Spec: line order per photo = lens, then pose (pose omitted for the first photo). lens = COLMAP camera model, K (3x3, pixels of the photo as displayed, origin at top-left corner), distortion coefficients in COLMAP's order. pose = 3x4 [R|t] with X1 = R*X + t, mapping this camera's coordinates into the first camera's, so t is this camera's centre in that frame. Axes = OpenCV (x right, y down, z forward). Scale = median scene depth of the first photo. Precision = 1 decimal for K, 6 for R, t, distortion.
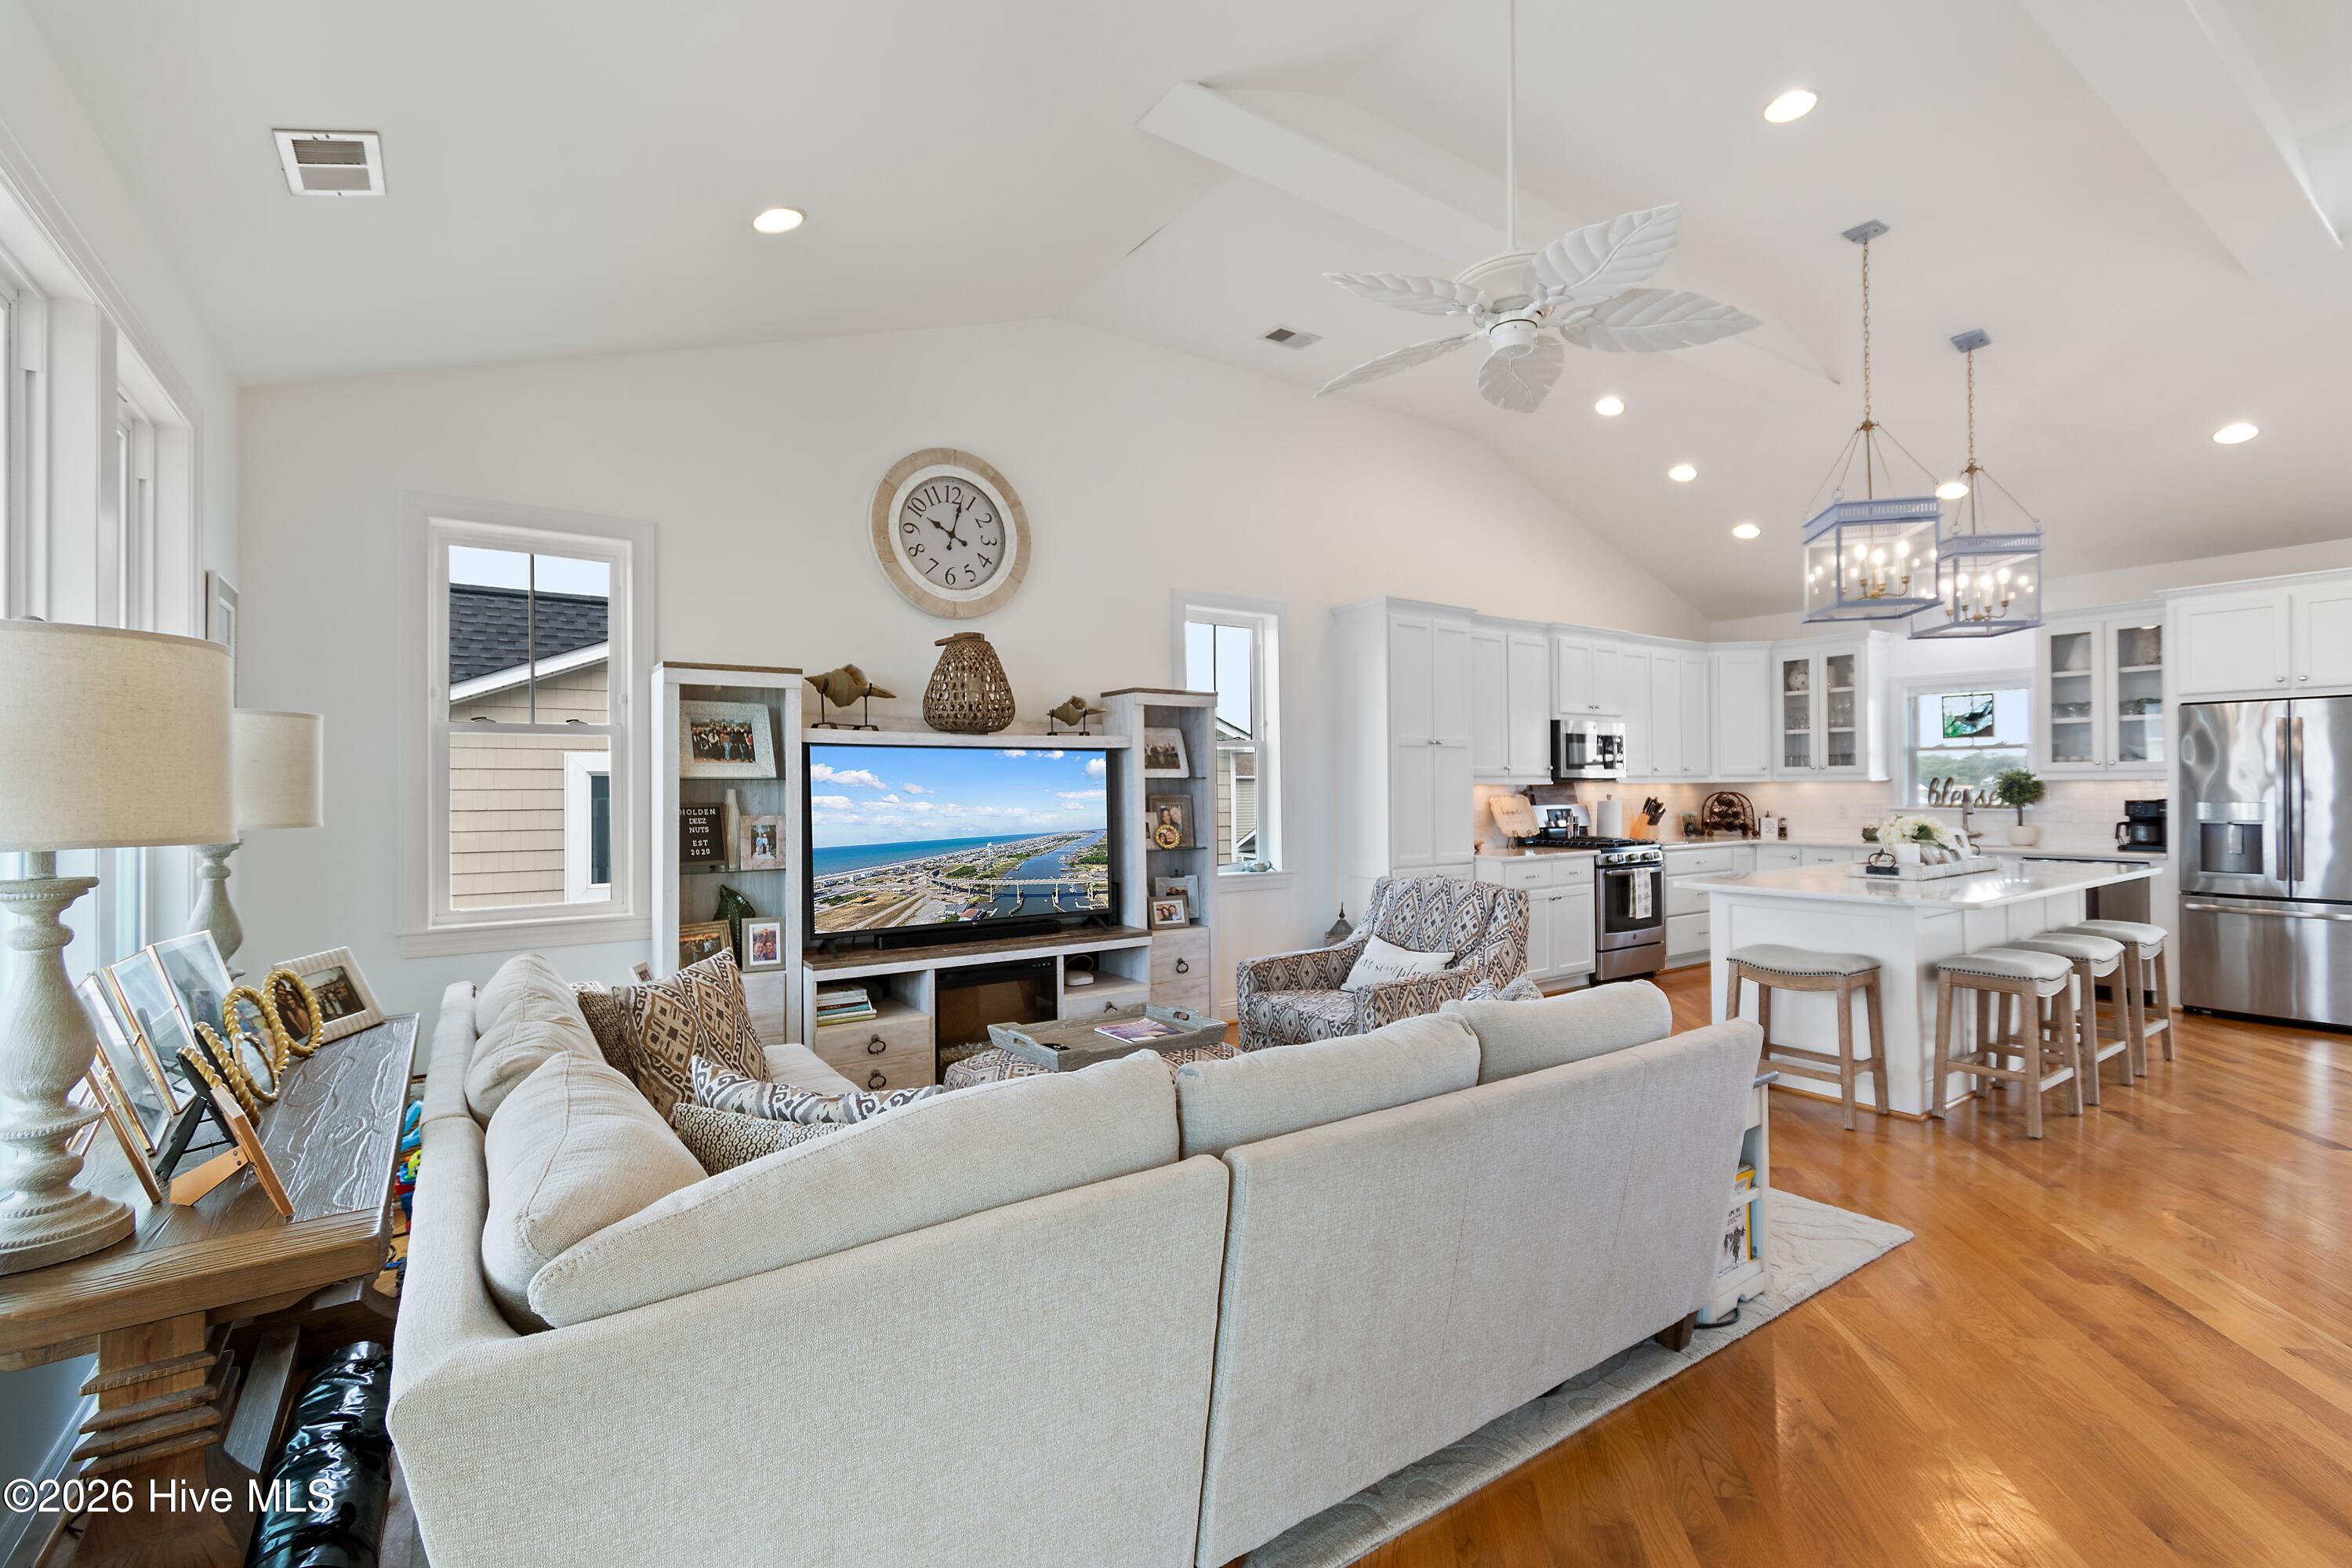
lens RADIAL K [[1056.0, 0, 1174.0], [0, 1056.0, 781.1], [0, 0, 1]] dist [0.002240, 0.000379]
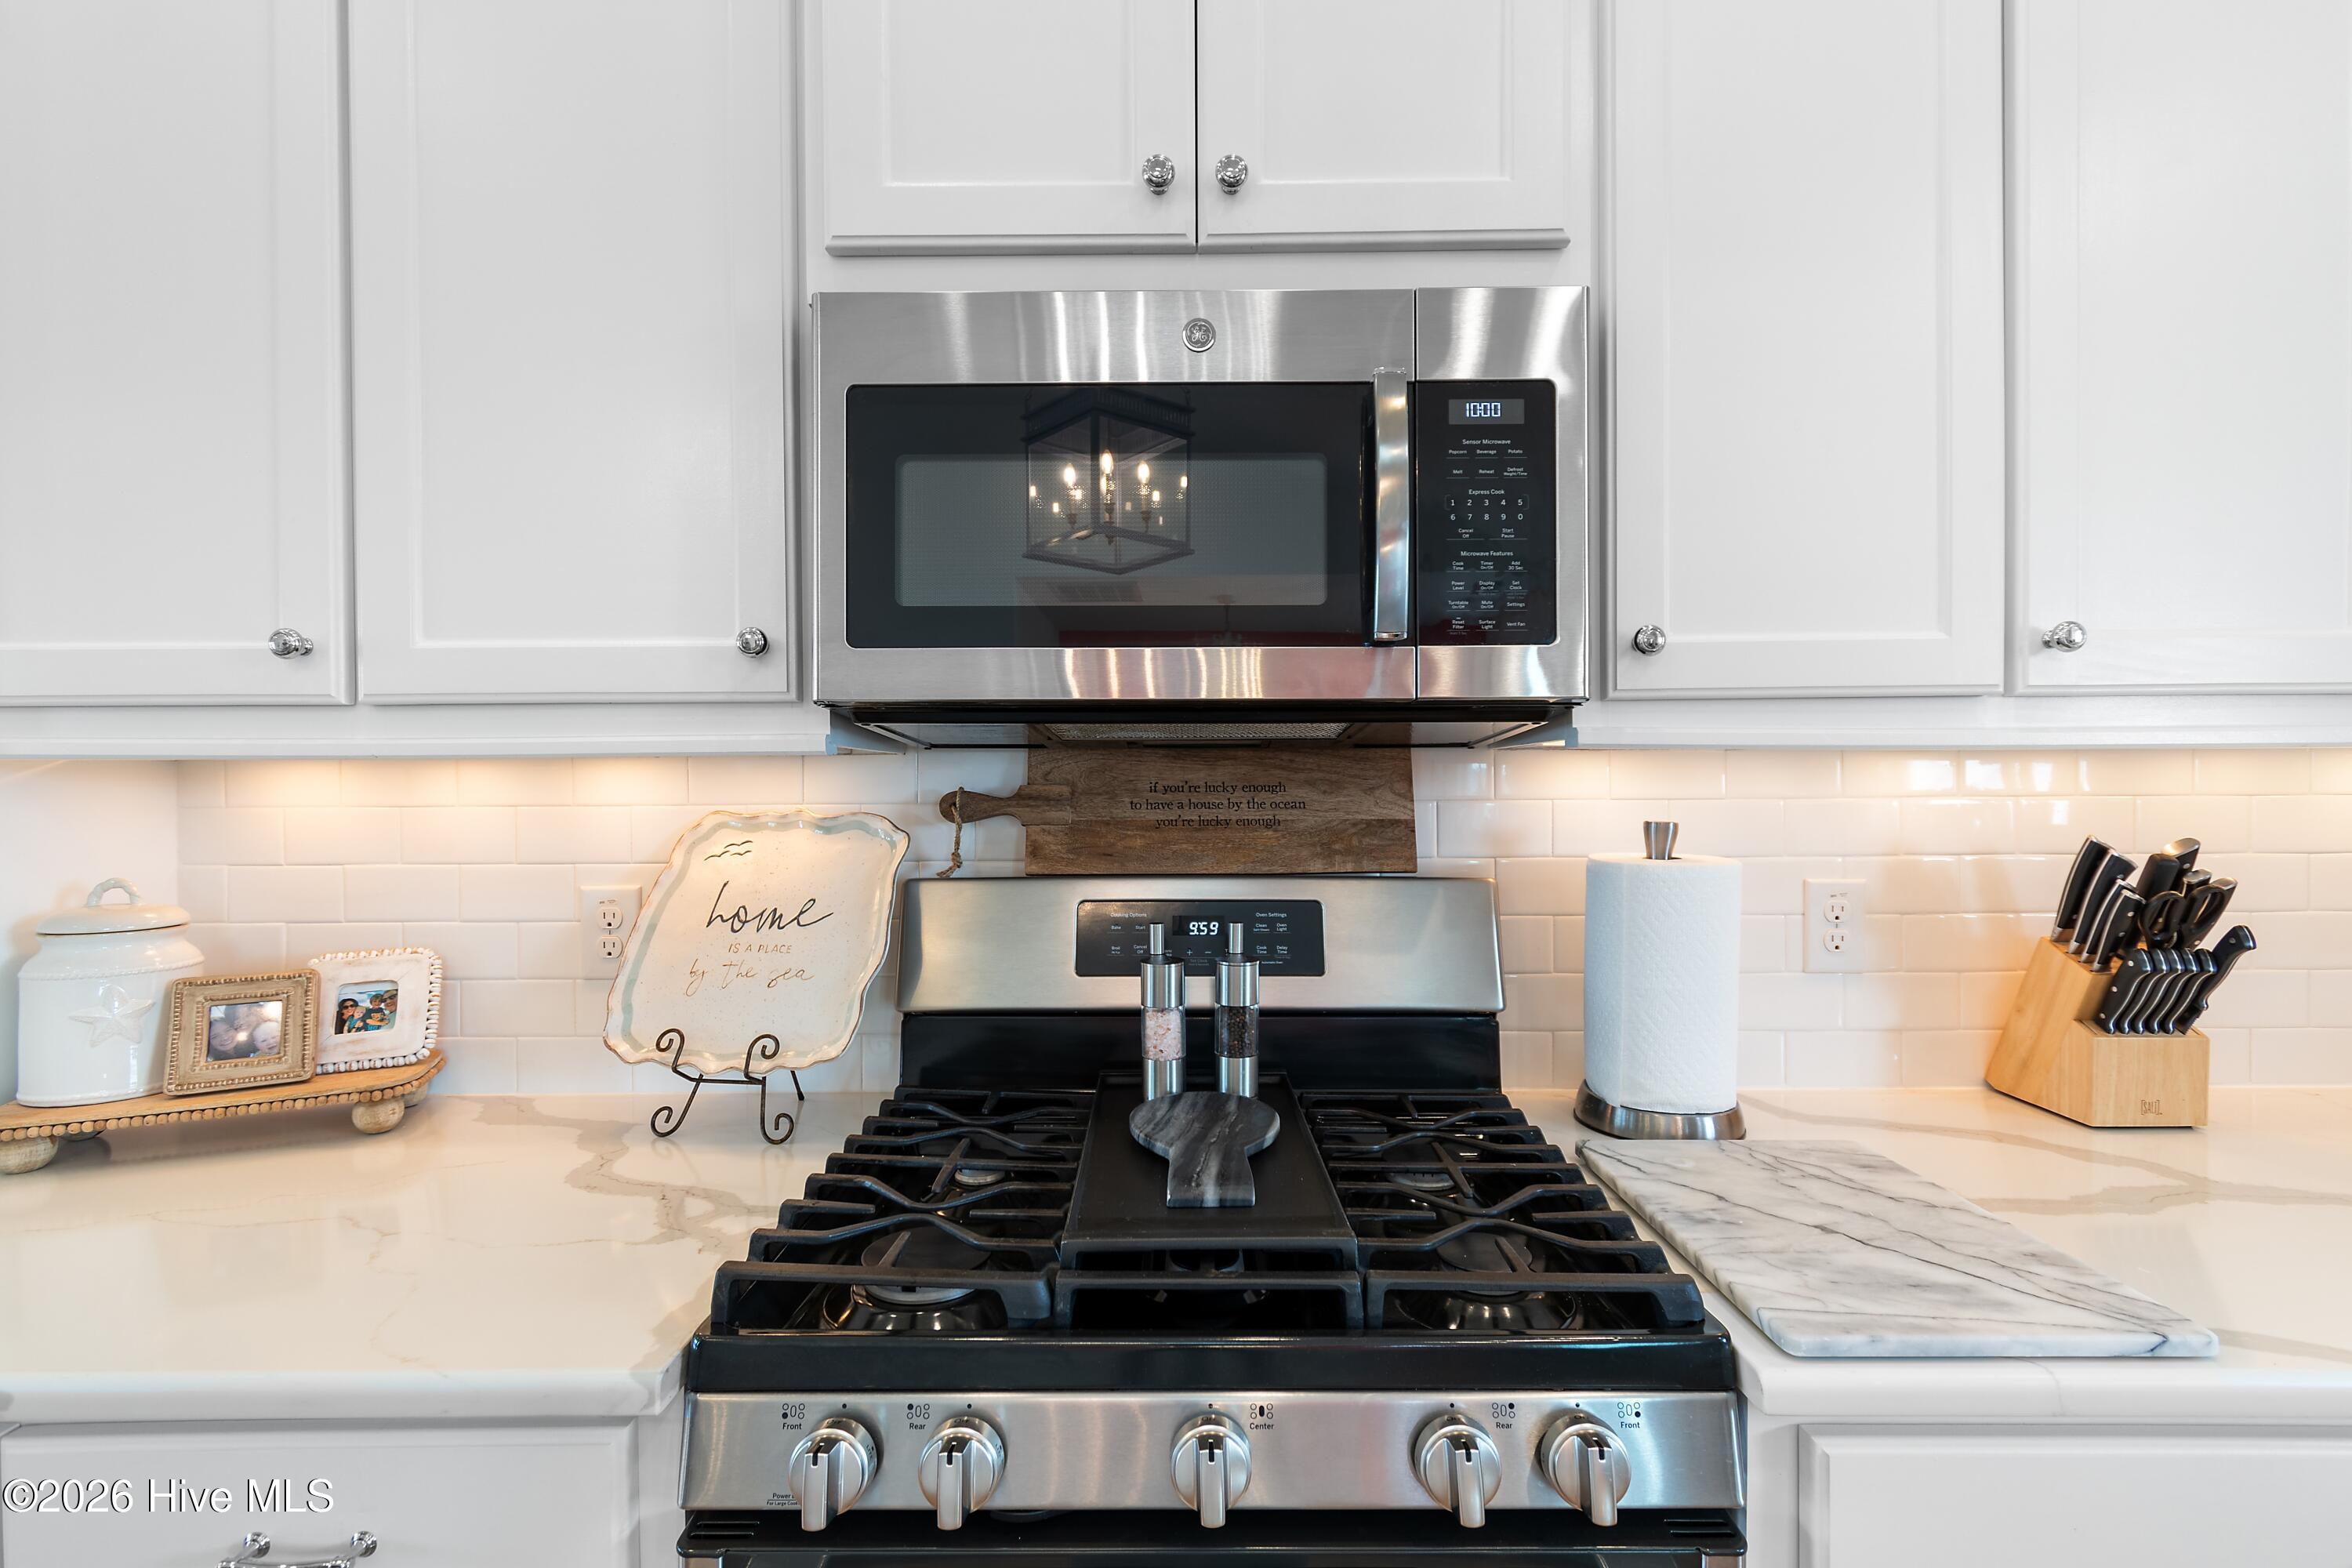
lens RADIAL K [[1056.0, 0, 1177.5], [0, 1056.0, 794.0], [0, 0, 1]] dist [0.002240, 0.000379]
pose [[0.808225, 0.009786, -0.588792, 0.552382], [0.001210, 0.999832, 0.018279, 0.007067], [0.588872, -0.015486, 0.808078, 1.026942]]
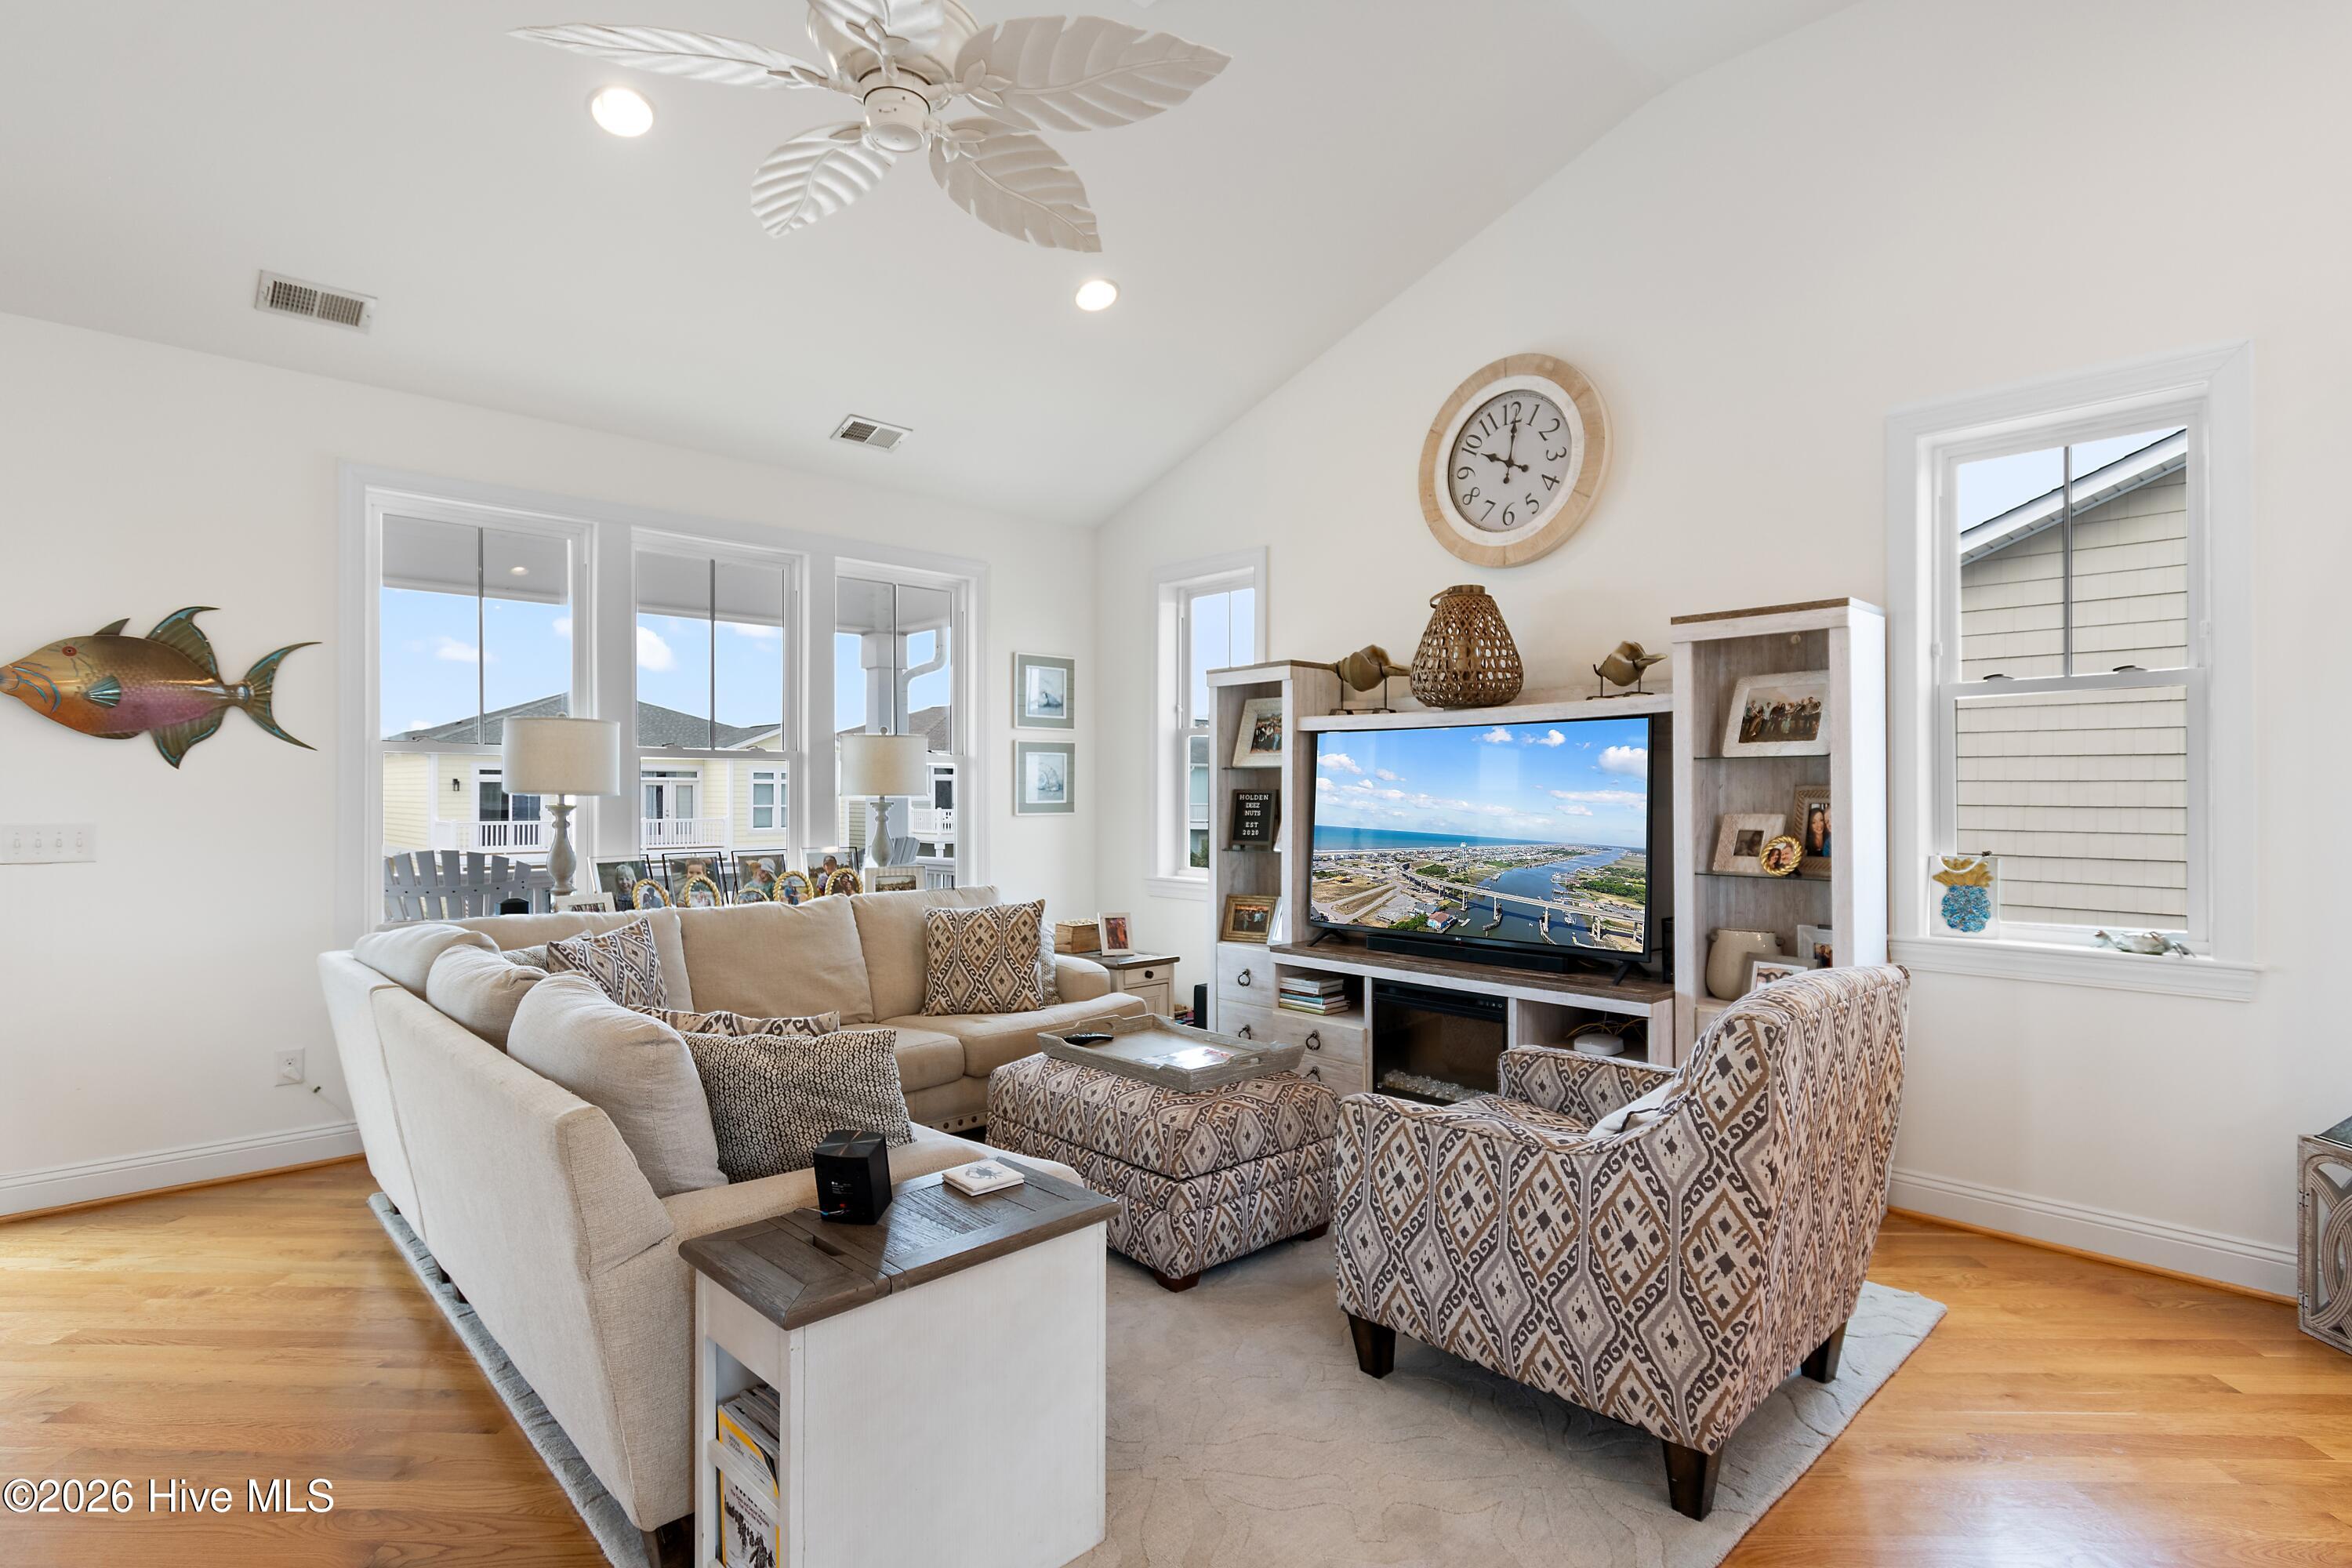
lens RADIAL K [[1165.3, 0, 1181.2], [0, 1165.3, 795.9], [0, 0, 1]] dist [0.011363, -0.001744]
pose [[0.135857, 0.012915, -0.990644, 0.511469], [0.004836, 0.999894, 0.013698, 0.007527], [0.990717, -0.006652, 0.135780, 0.491538]]
